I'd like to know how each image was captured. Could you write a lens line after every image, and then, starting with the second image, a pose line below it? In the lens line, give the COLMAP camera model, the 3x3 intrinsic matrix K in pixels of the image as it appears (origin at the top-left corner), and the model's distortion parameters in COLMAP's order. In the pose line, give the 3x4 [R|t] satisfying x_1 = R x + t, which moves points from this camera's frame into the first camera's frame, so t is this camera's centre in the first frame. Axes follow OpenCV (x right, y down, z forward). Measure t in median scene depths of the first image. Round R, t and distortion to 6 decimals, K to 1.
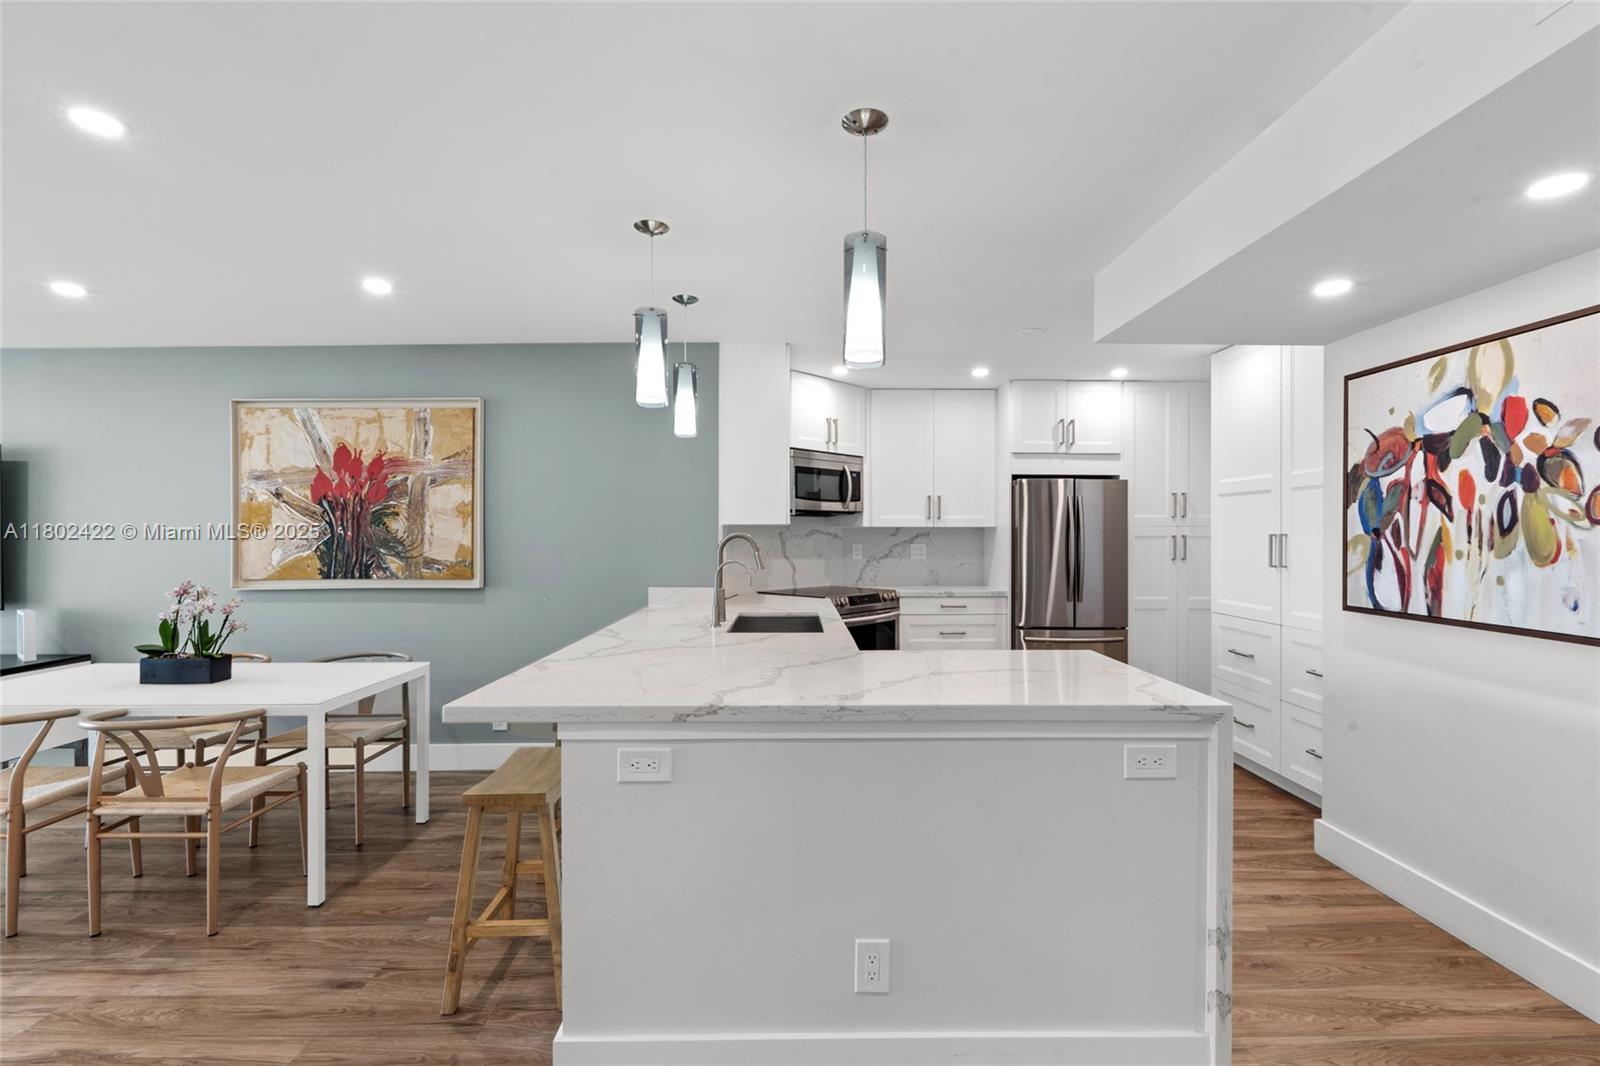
lens RADIAL K [[710.8, 0, 797.9], [0, 710.8, 531.8], [0, 0, 1]] dist [0.001848, -0.000511]
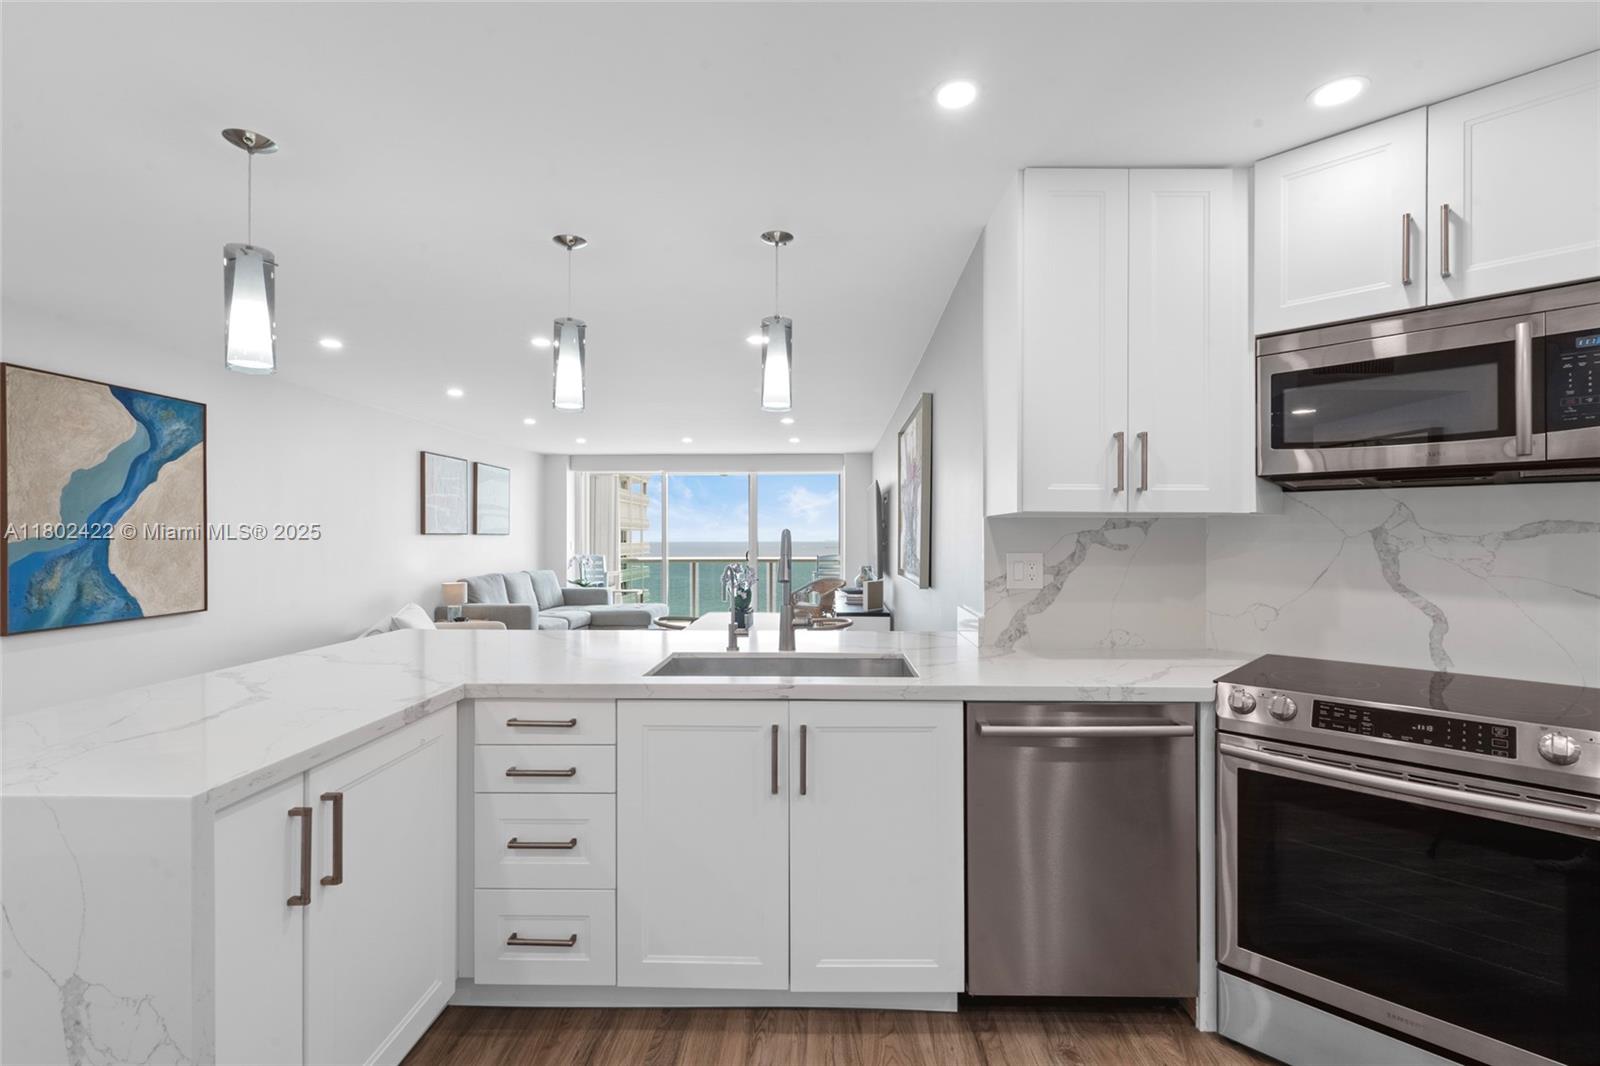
lens RADIAL K [[710.8, 0, 797.3], [0, 710.8, 537.5], [0, 0, 1]] dist [0.001848, -0.000511]
pose [[-0.043916, 0.003183, -0.999030, 0.739741], [0.001463, 0.999994, 0.003122, 0.007622], [0.999034, -0.001324, -0.043921, 1.215346]]
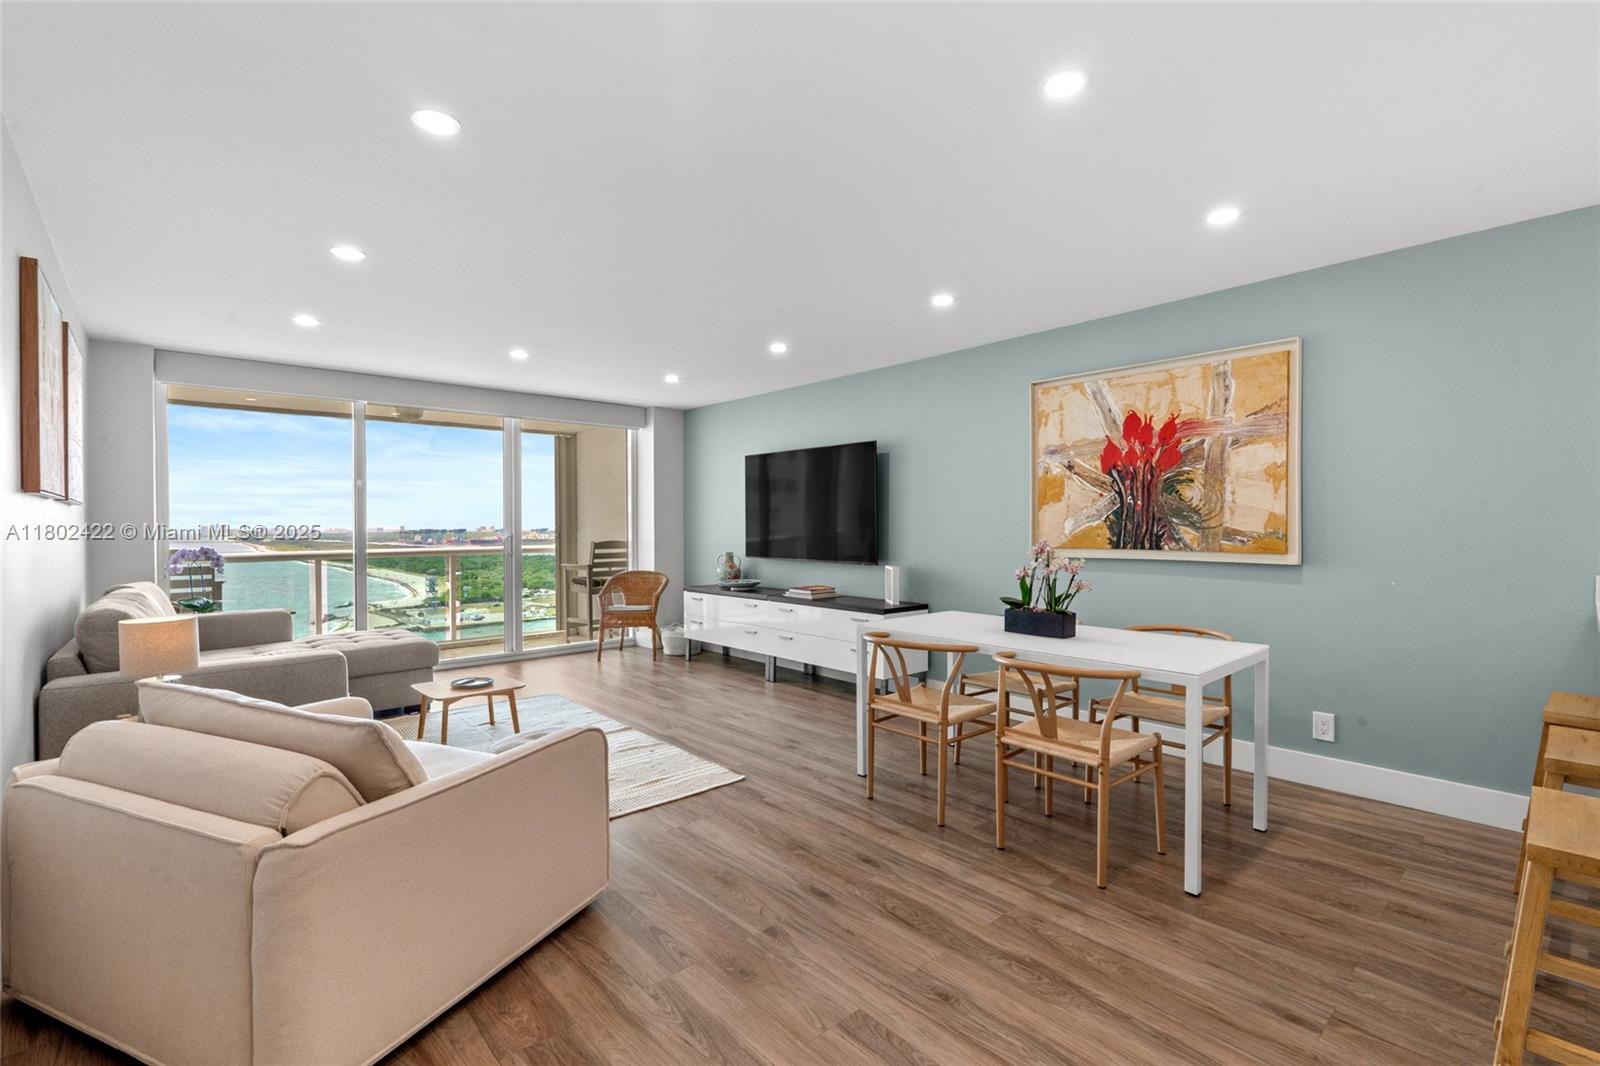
lens RADIAL K [[710.8, 0, 802.9], [0, 710.8, 524.5], [0, 0, 1]] dist [0.001848, -0.000511]
pose [[0.664632, 0.001491, -0.747170, -0.291193], [0.000175, 0.999998, 0.002152, 0.041640], [0.747171, -0.001561, 0.664630, 0.013594]]
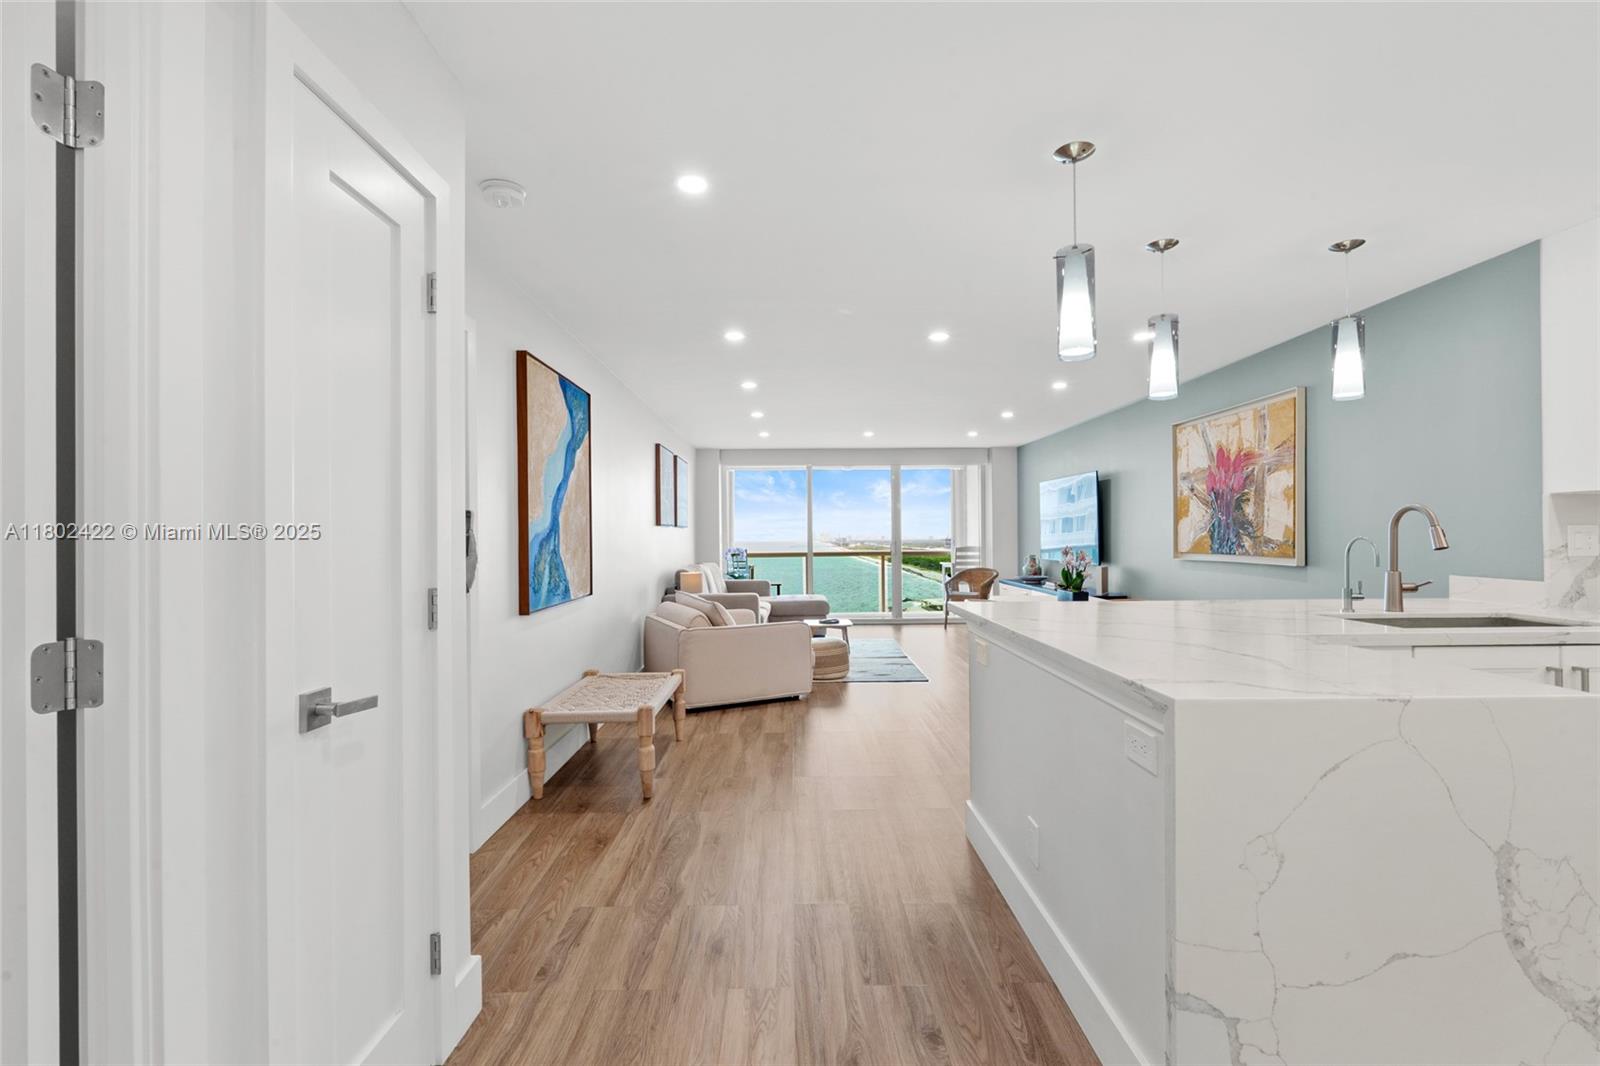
lens RADIAL K [[710.8, 0, 804.7], [0, 710.8, 531.3], [0, 0, 1]] dist [0.001848, -0.000511]
pose [[0.008200, -0.002648, -0.999963, 0.843439], [0.006452, 0.999976, -0.002596, 0.034662], [0.999946, -0.006430, 0.008217, 0.355031]]
